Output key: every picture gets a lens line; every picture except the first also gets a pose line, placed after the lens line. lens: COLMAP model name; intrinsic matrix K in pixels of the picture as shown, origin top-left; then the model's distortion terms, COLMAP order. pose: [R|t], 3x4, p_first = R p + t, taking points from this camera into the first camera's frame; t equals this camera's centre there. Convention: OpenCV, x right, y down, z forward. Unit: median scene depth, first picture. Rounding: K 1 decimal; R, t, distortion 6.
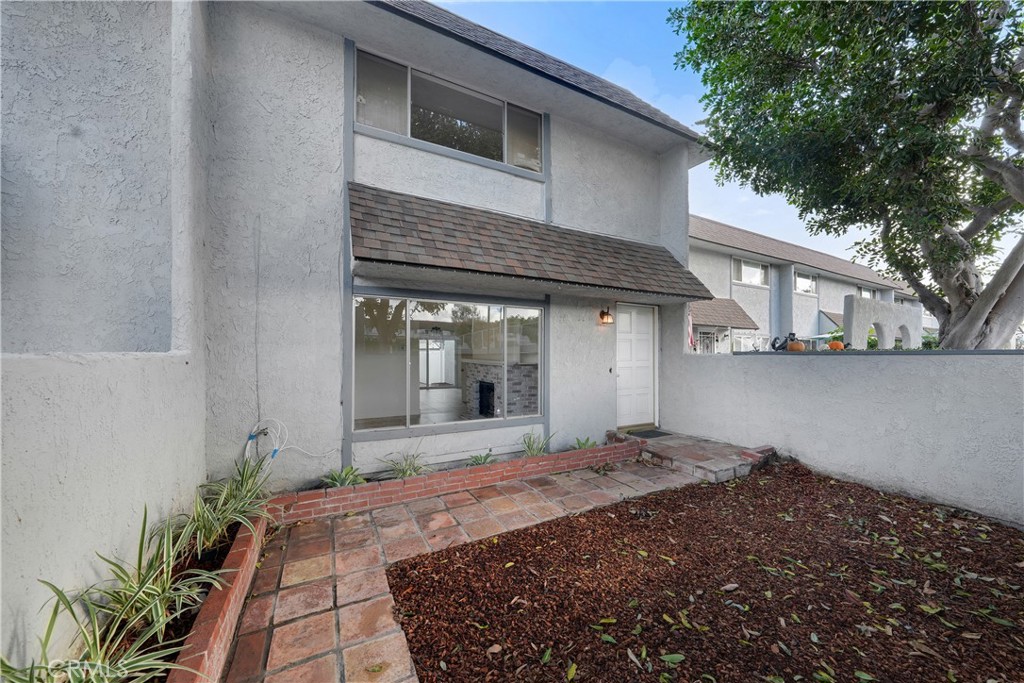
lens RADIAL K [[362.3, 0, 512.0], [0, 362.3, 341.5], [0, 0, 1]] dist [0.000897, 0.000017]
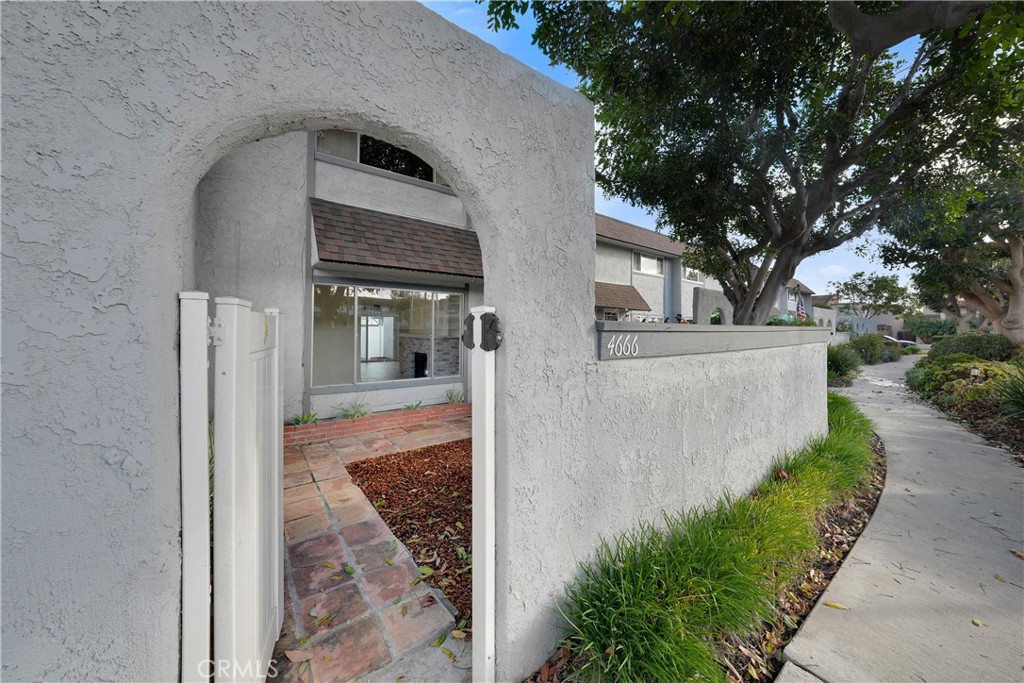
lens RADIAL K [[364.7, 0, 511.1], [0, 364.7, 319.4], [0, 0, 1]] dist [-0.002361, 0.000053]
pose [[0.988121, 0.009784, 0.153369, 0.068967], [-0.010029, 0.999949, 0.000822, -0.004280], [-0.153353, -0.002351, 0.988169, -0.406380]]
